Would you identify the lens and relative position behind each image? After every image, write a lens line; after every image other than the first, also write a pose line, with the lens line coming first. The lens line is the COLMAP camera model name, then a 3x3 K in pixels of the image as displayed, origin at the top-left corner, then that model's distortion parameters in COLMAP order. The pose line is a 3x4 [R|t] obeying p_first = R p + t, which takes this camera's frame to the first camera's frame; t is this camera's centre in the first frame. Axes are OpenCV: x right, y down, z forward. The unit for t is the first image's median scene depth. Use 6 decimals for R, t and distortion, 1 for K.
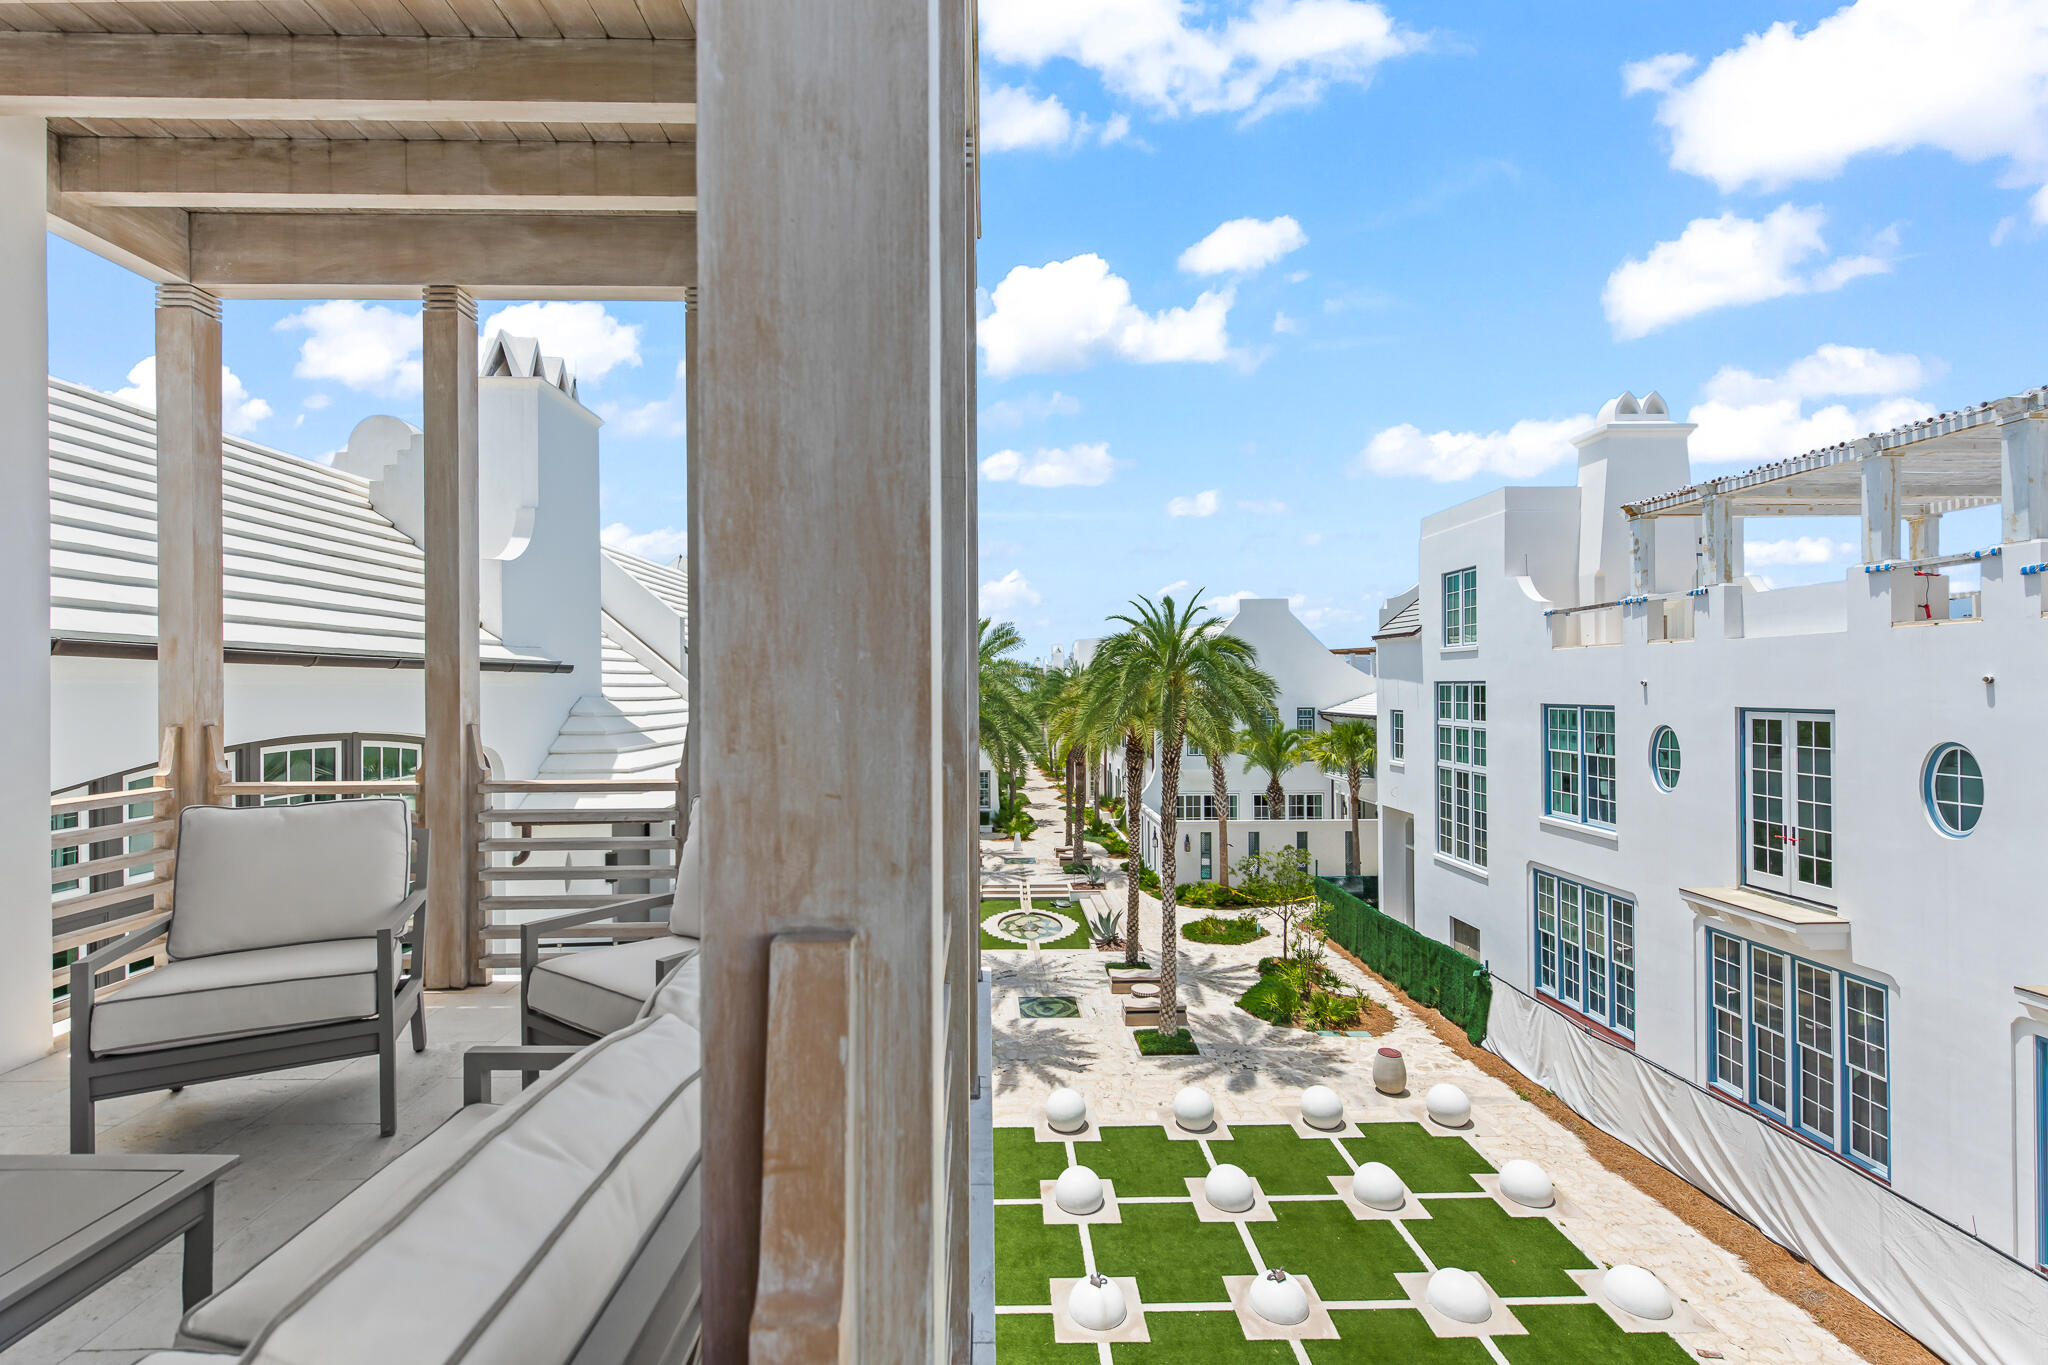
lens RADIAL K [[850.6, 0, 1017.6], [0, 850.6, 687.0], [0, 0, 1]] dist [0.001299, -0.000605]
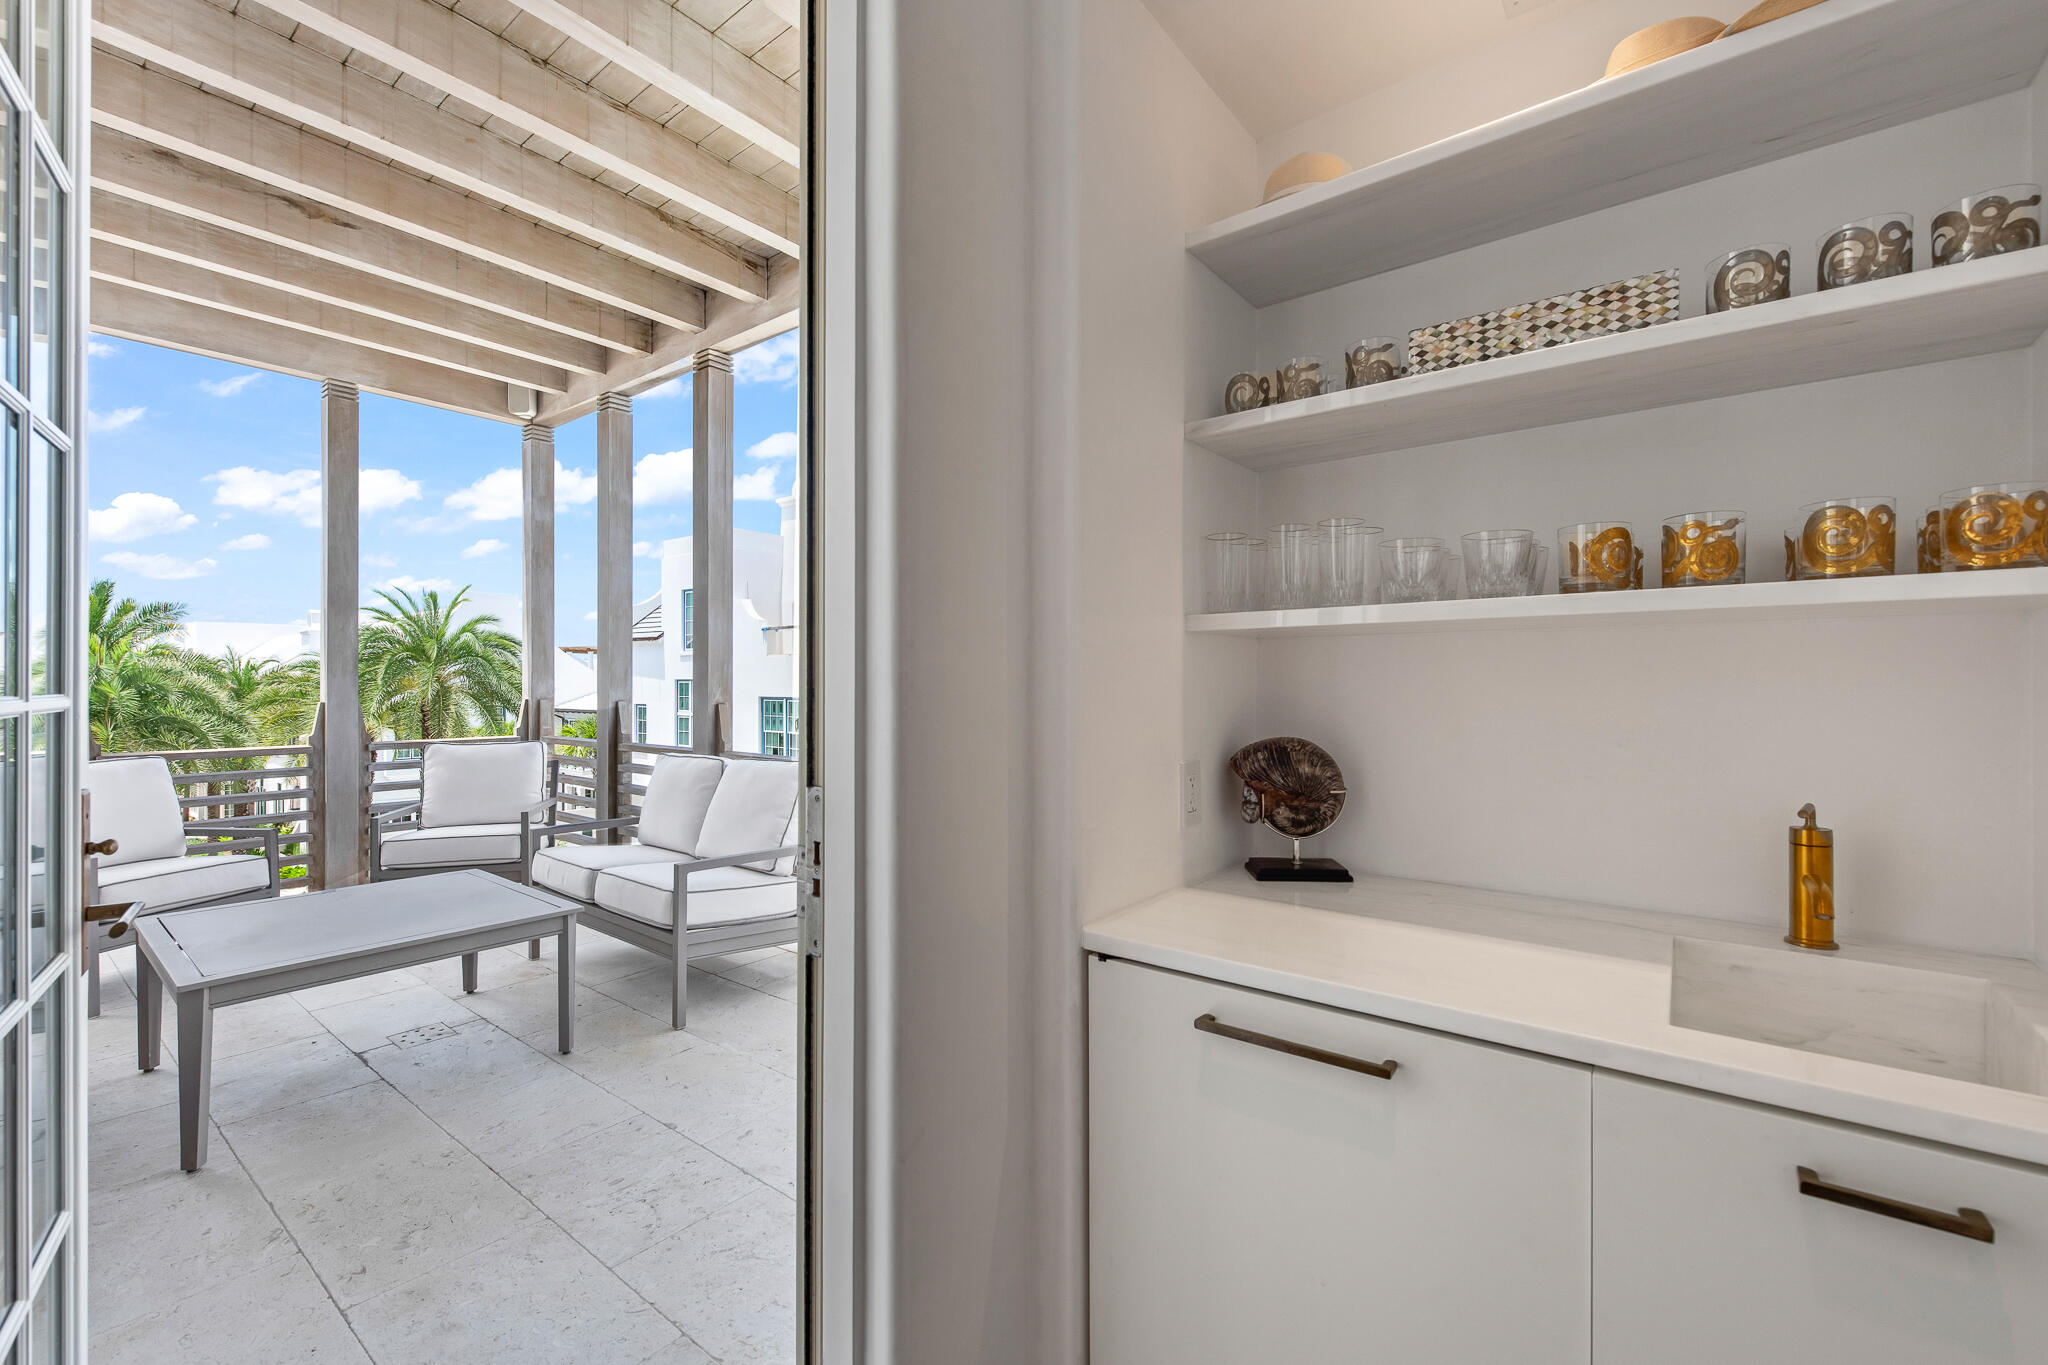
lens RADIAL K [[850.6, 0, 1017.6], [0, 850.6, 687.0], [0, 0, 1]] dist [0.001299, -0.000605]
pose [[0.635407, 0.001595, 0.772176, -0.167562], [-0.003053, 0.999995, 0.000447, 0.003179], [-0.772171, -0.002641, 0.635409, -0.167620]]
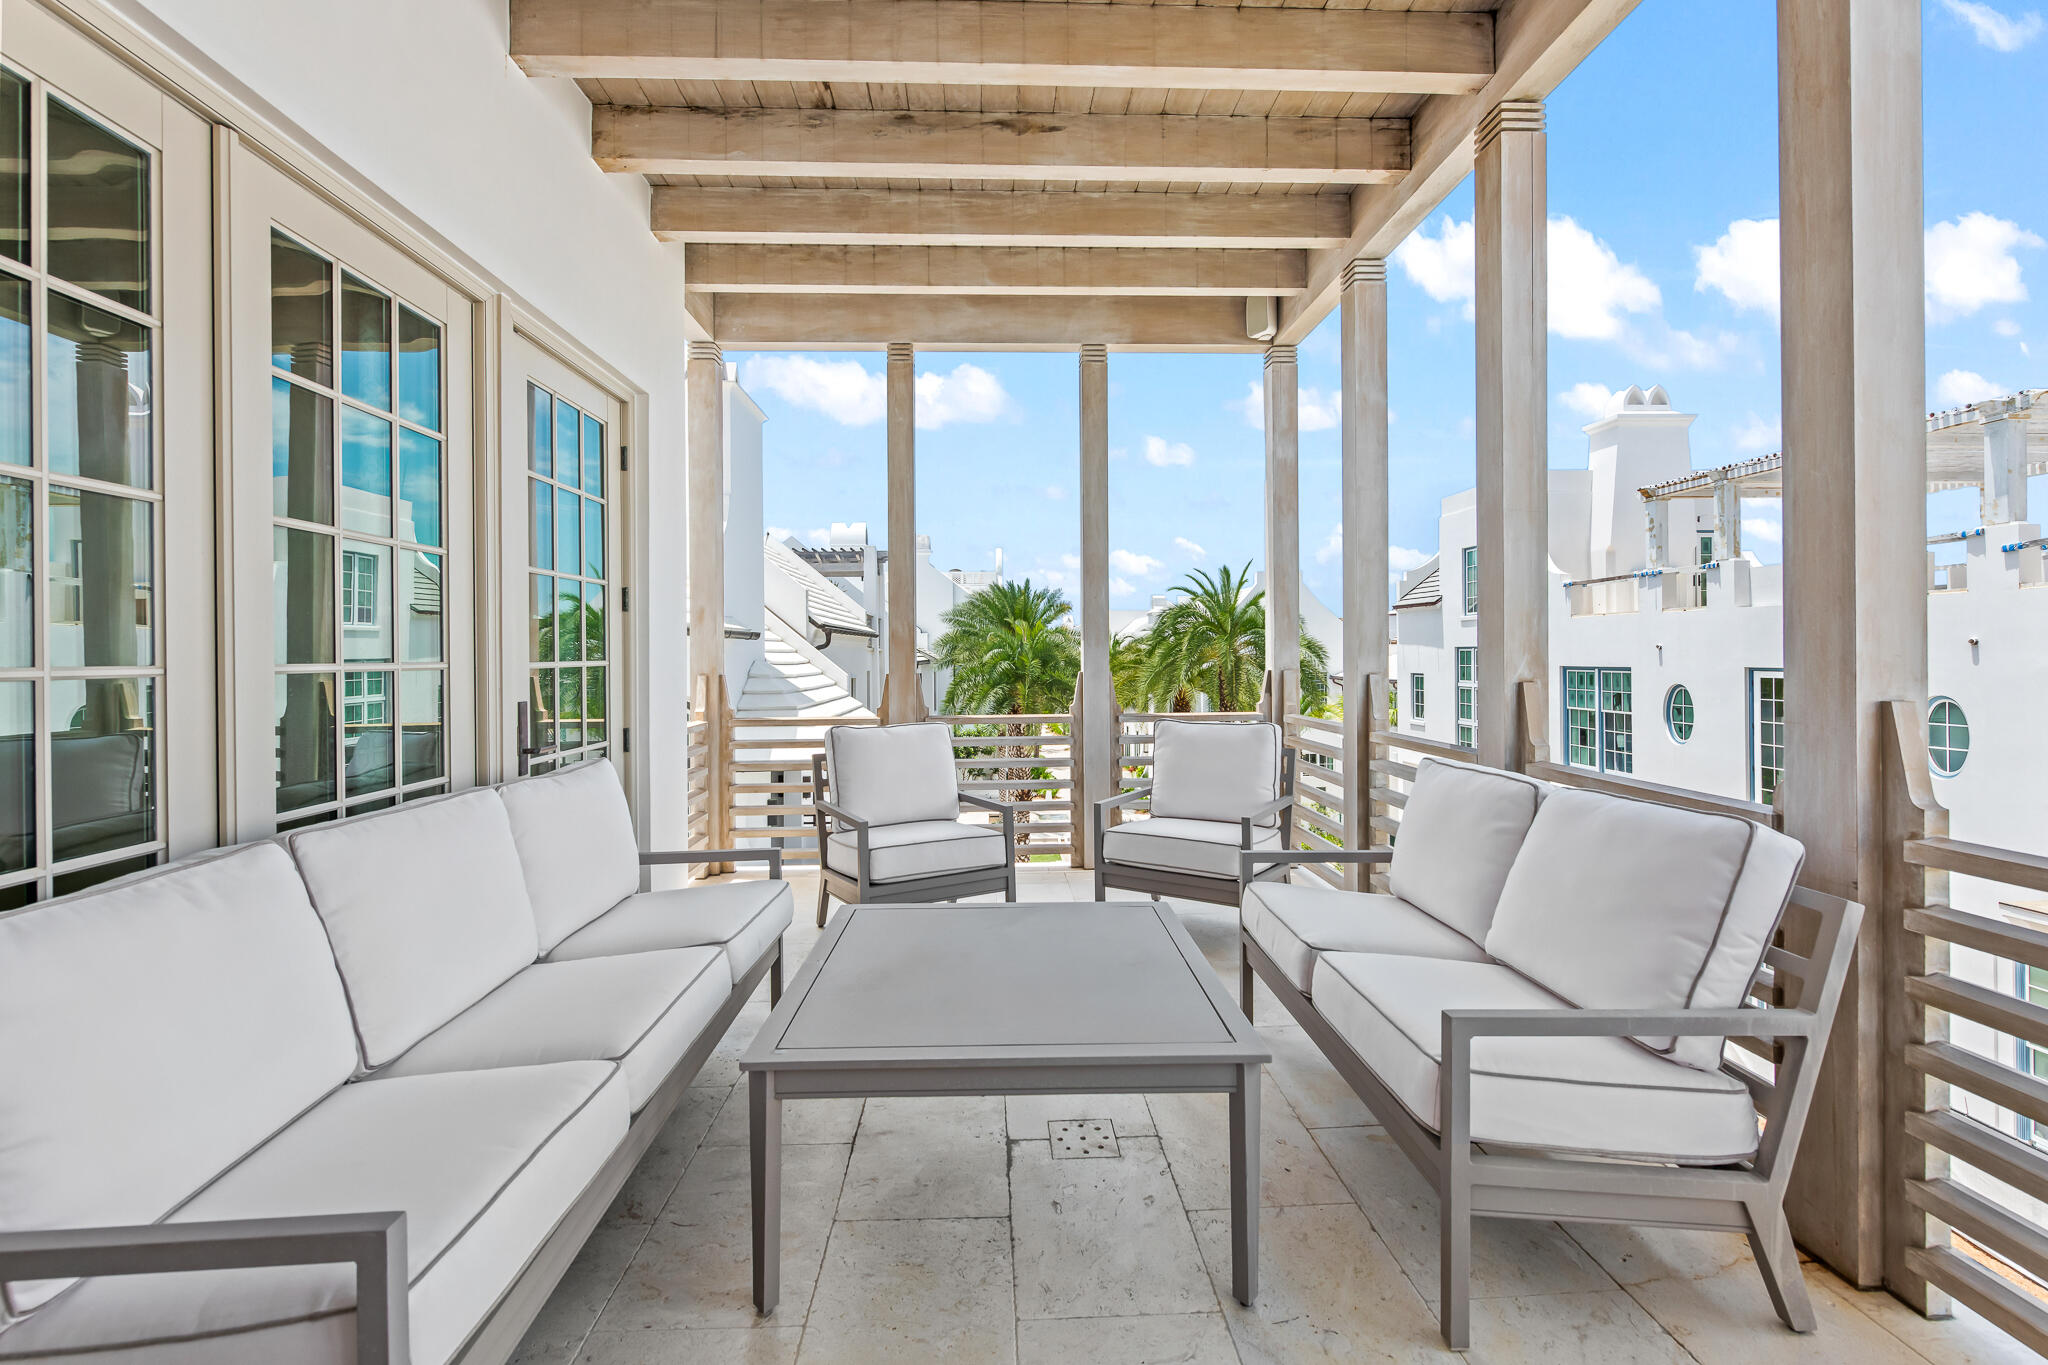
lens RADIAL K [[815.6, 0, 1026.5], [0, 815.6, 654.8], [0, 0, 1]] dist [-0.001483, -0.000847]
pose [[0.999898, -0.003159, 0.013902, -0.105917], [0.003166, 0.999995, -0.000427, 0.003442], [-0.013900, 0.000471, 0.999903, -0.058310]]
